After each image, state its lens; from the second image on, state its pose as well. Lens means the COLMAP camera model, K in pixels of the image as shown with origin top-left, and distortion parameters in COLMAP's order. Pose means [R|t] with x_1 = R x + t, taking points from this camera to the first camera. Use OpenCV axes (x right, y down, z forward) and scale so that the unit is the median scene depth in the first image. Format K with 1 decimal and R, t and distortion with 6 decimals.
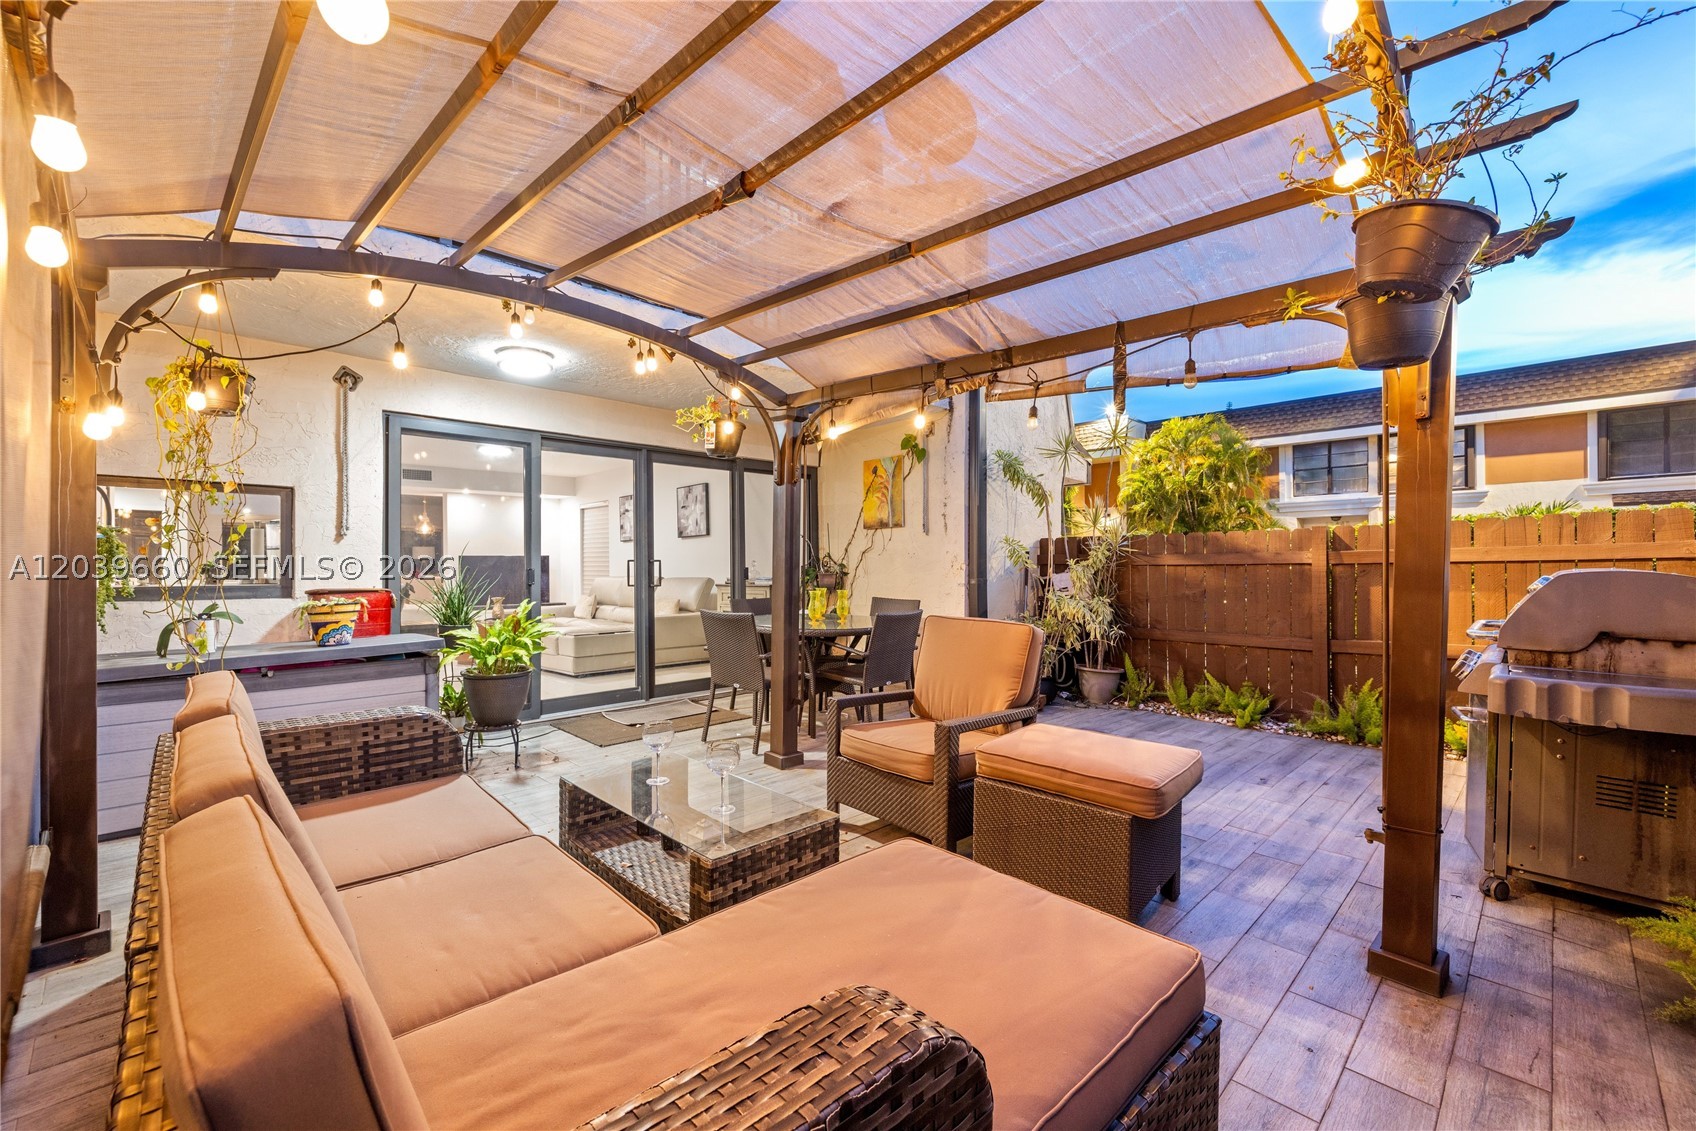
lens RADIAL K [[706.1, 0, 842.7], [0, 706.1, 568.4], [0, 0, 1]] dist [0.003773, 0.000628]
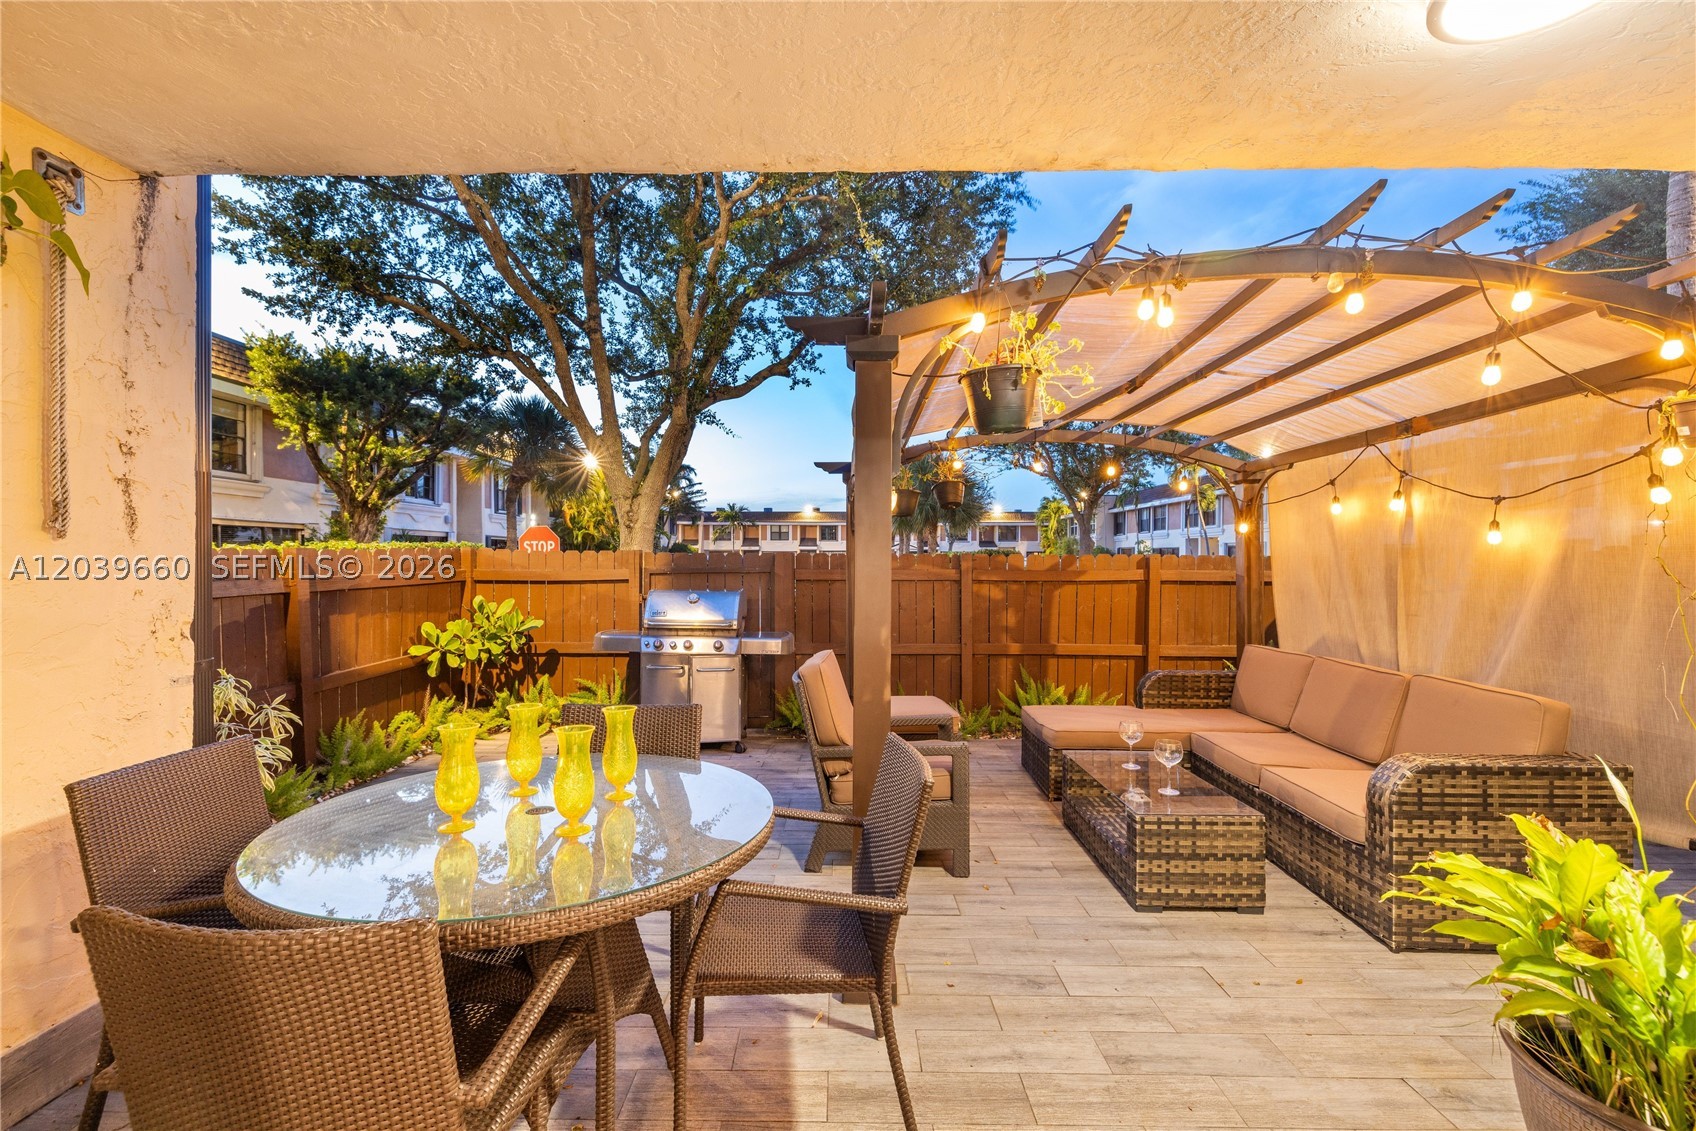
lens RADIAL K [[706.1, 0, 832.2], [0, 706.1, 563.5], [0, 0, 1]] dist [0.003773, 0.000628]
pose [[-0.688883, -0.003651, 0.724864, -0.311153], [-0.000217, 0.999988, 0.004831, -0.037439], [-0.724873, 0.003171, -0.688875, 0.954961]]
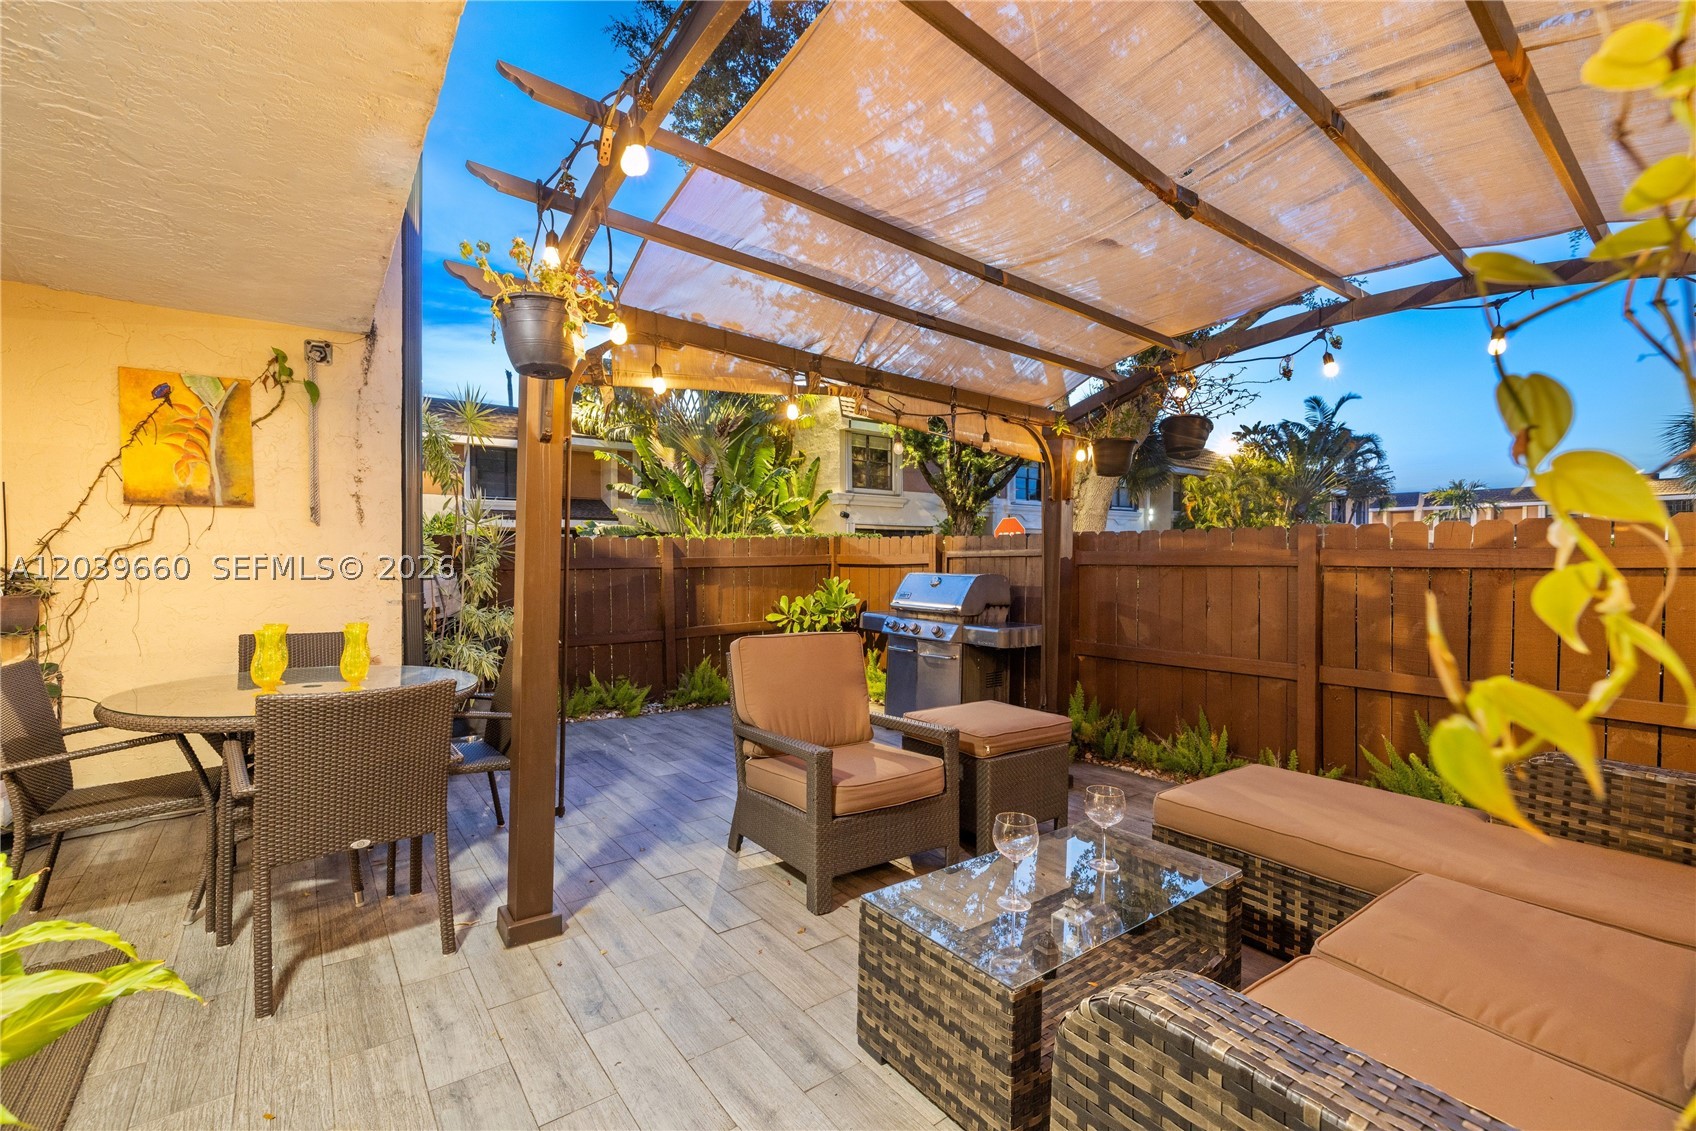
lens RADIAL K [[706.1, 0, 833.1], [0, 706.1, 573.3], [0, 0, 1]] dist [0.003773, 0.000628]
pose [[0.149405, -0.019799, 0.988578, -0.412915], [0.002889, 0.999804, 0.019587, -0.016037], [-0.988772, -0.000071, 0.149433, 0.459427]]
